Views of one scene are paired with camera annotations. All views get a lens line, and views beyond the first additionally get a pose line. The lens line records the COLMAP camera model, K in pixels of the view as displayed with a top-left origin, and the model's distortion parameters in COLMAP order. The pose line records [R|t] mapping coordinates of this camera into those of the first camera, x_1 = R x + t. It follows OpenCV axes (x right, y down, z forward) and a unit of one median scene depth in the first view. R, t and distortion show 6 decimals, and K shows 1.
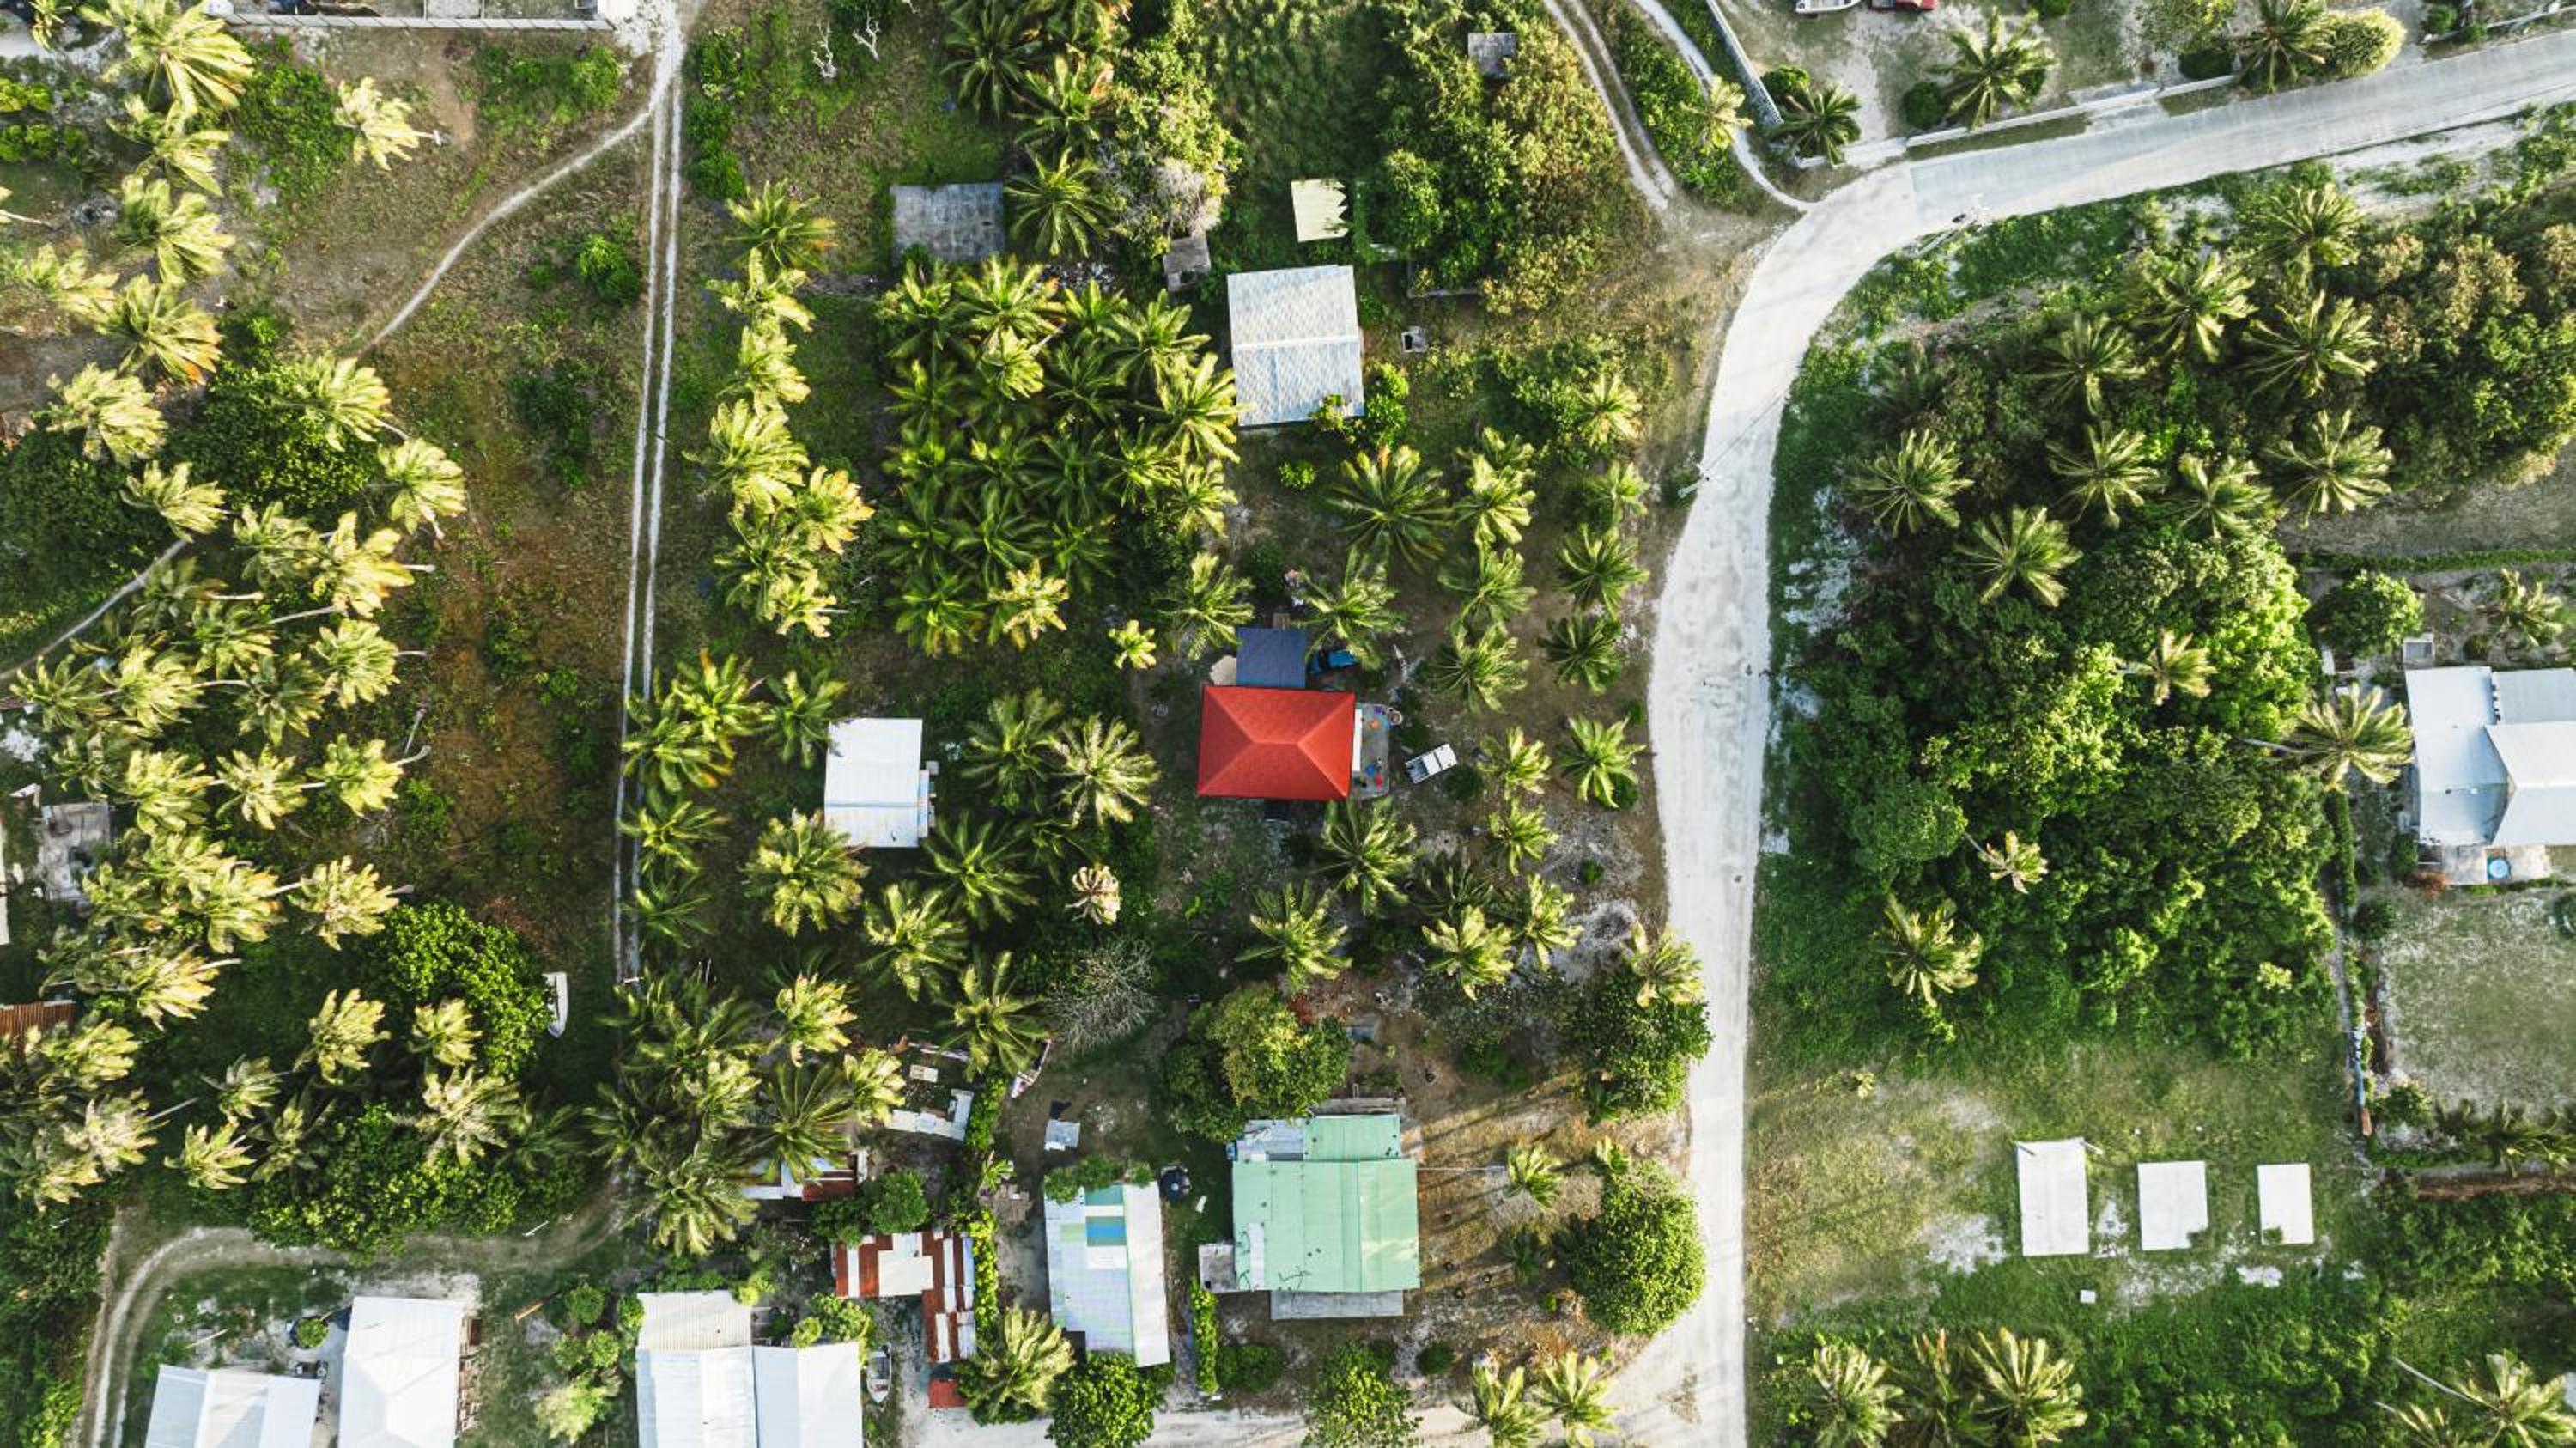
lens RADIAL K [[1823.5, 0, 1288.6], [0, 1823.5, 708.1], [0, 0, 1]] dist [-0.035075, 0.061644]
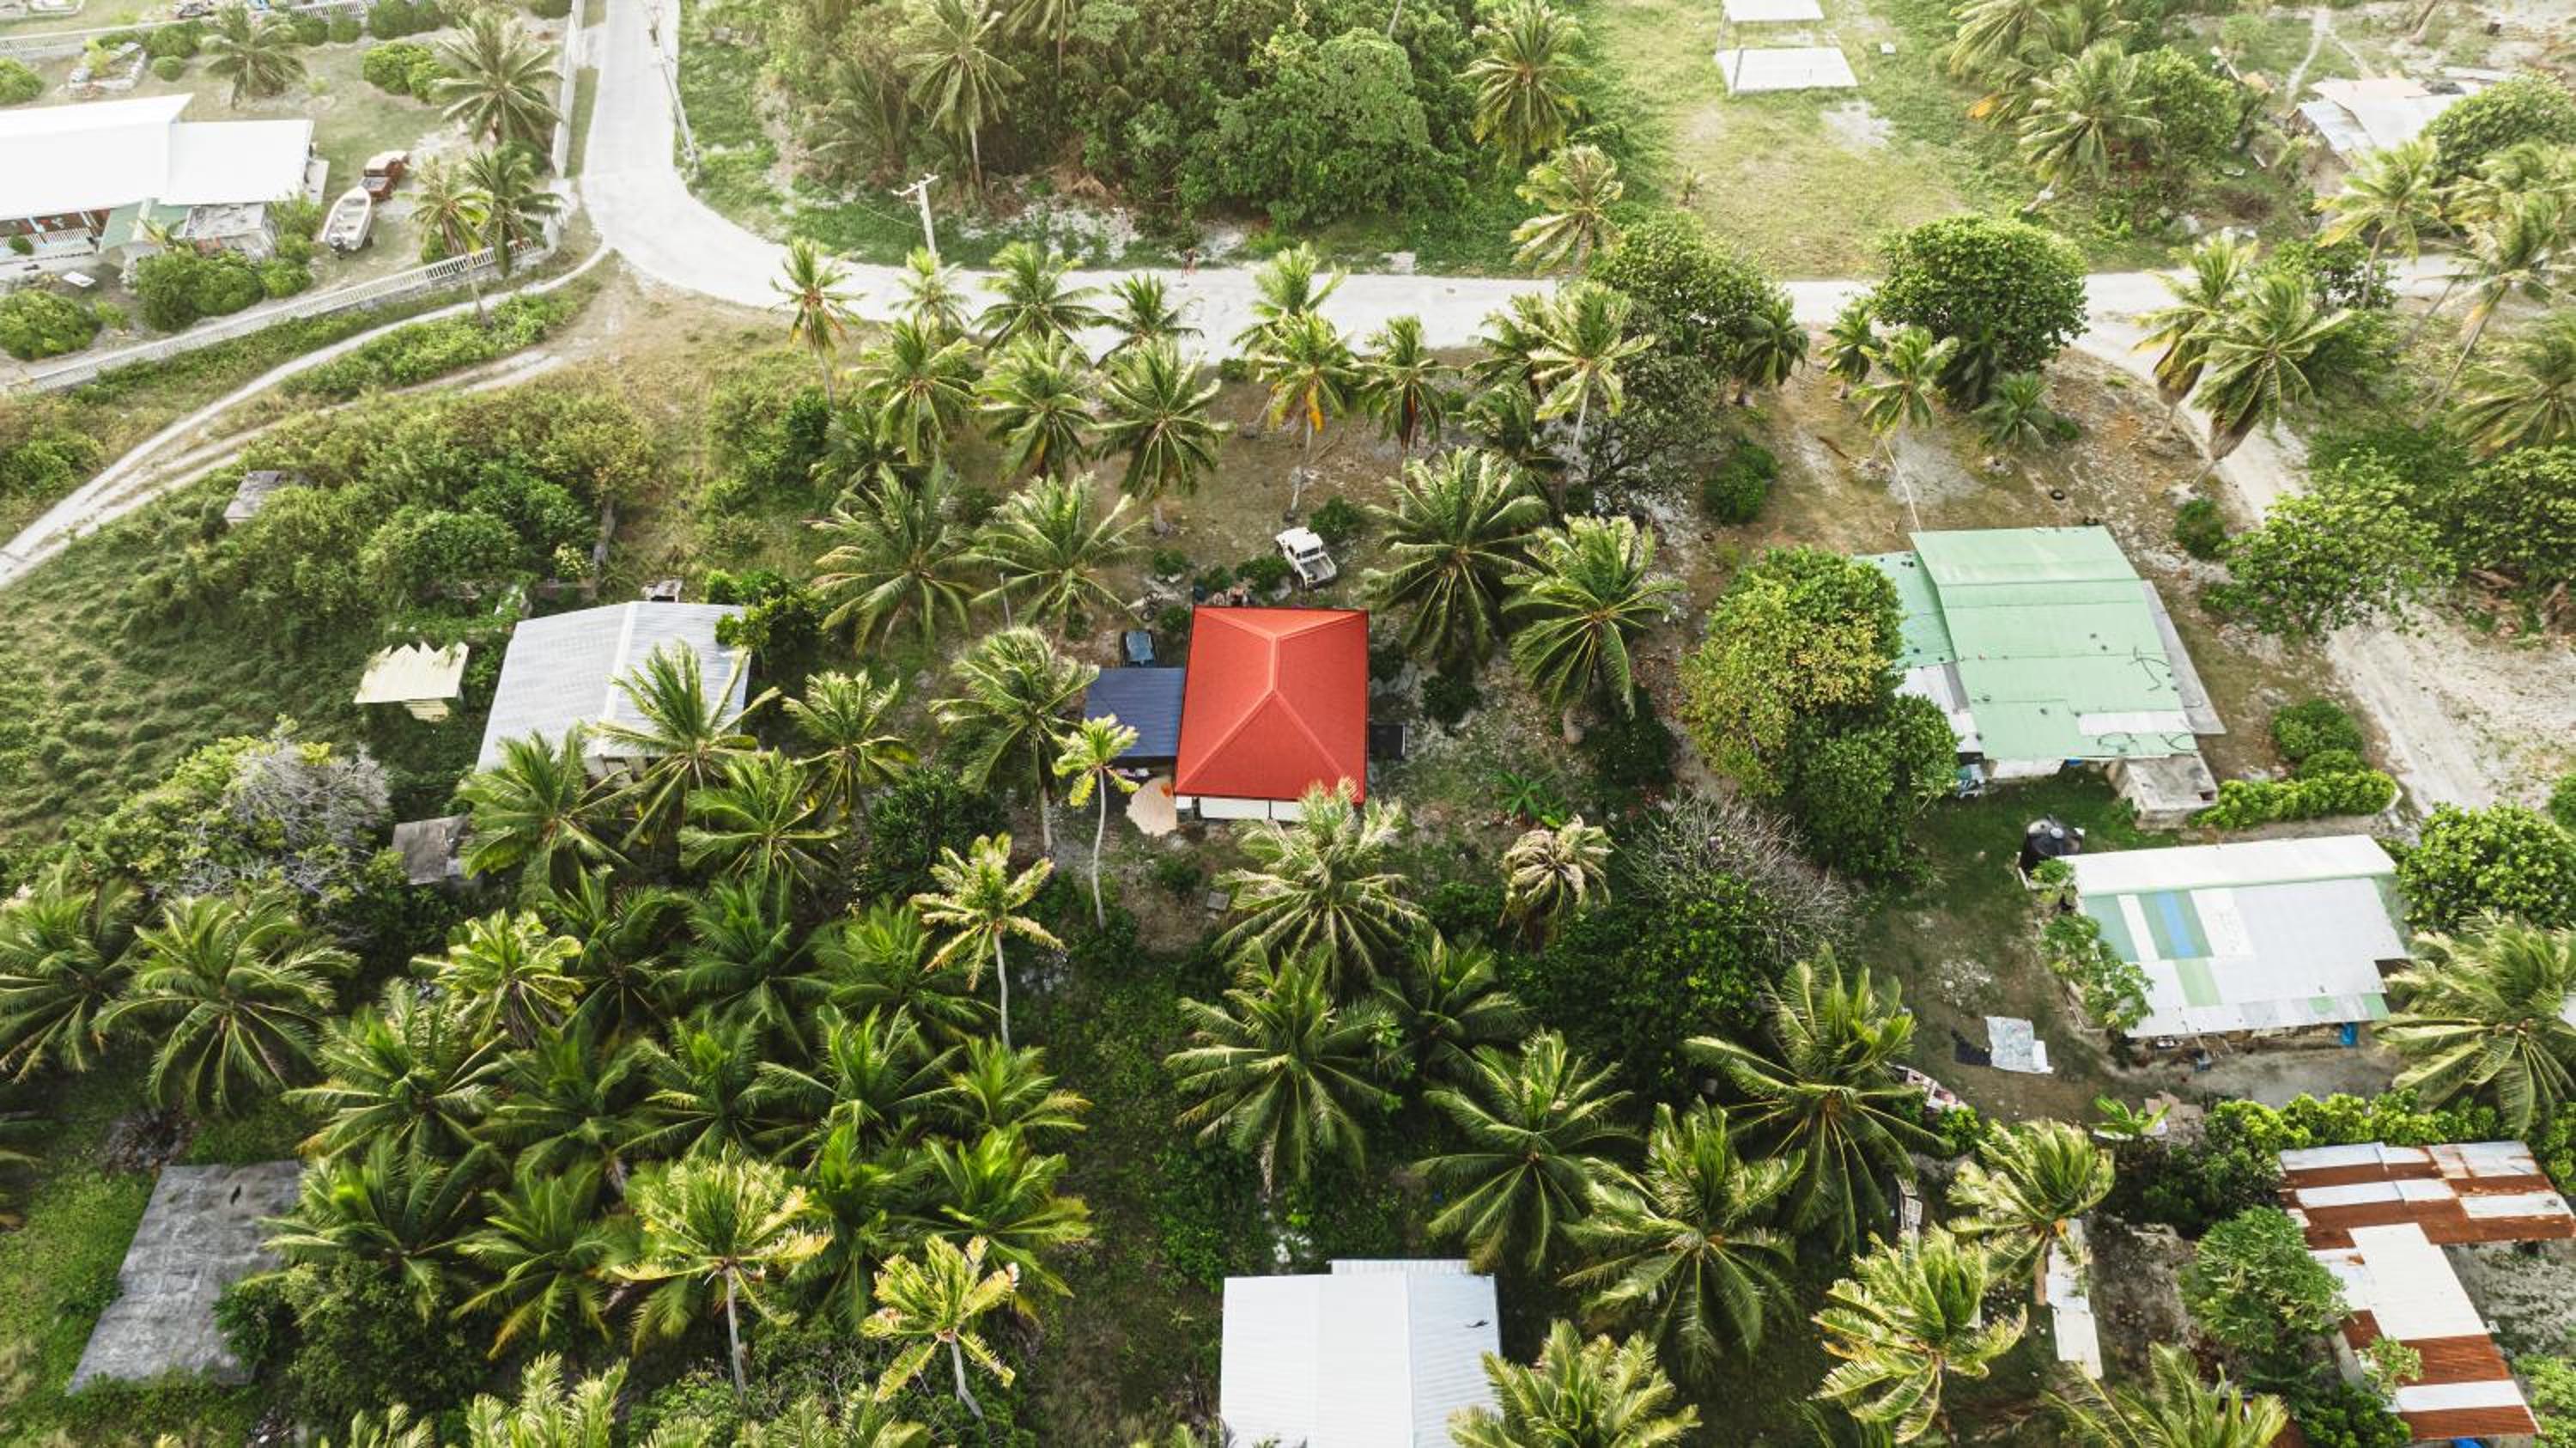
lens RADIAL K [[1823.5, 0, 1288.6], [0, 1823.5, 708.1], [0, 0, 1]] dist [-0.035075, 0.061644]
pose [[-0.004142, -0.746182, 0.665729, -0.403480], [0.999991, -0.002939, 0.002927, 0.022283], [-0.000228, 0.665735, 0.746188, 0.544185]]
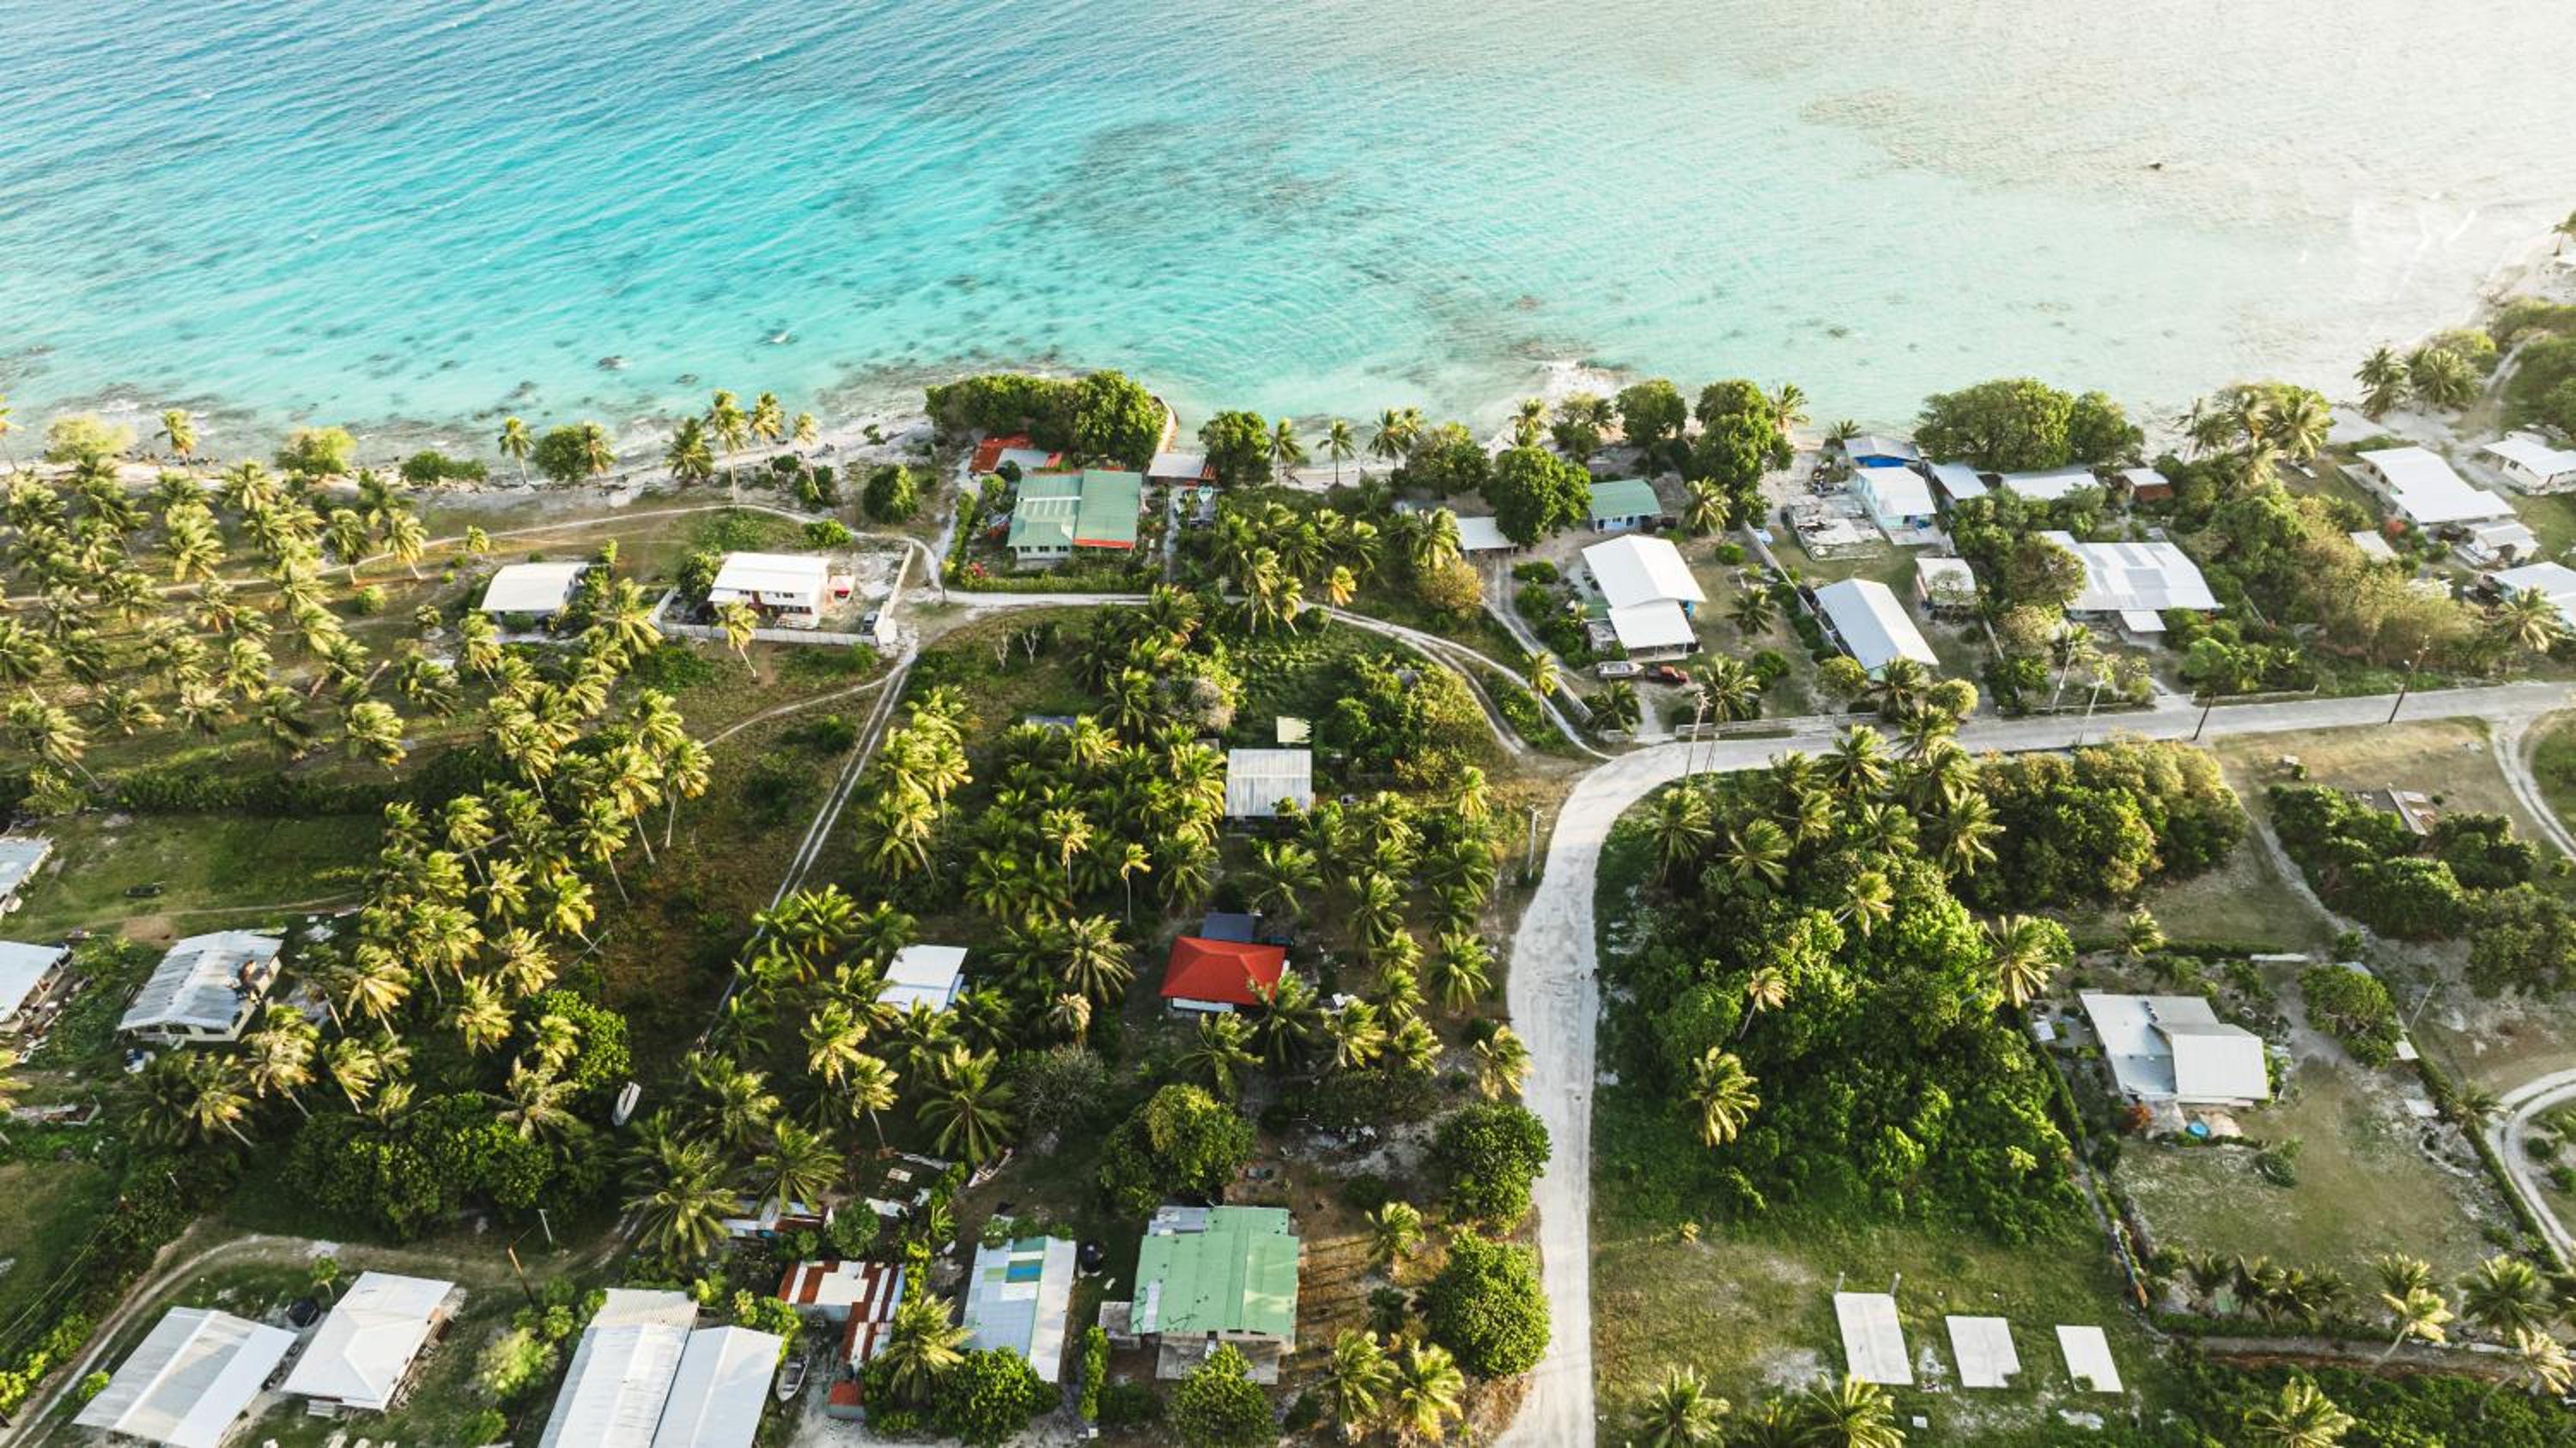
lens RADIAL K [[1823.5, 0, 1288.6], [0, 1823.5, 708.1], [0, 0, 1]] dist [-0.035075, 0.061644]
pose [[0.995566, 0.057470, -0.074465, 0.127497], [-0.094044, 0.624155, -0.775620, 0.920651], [0.001903, 0.779184, 0.626792, 0.007830]]
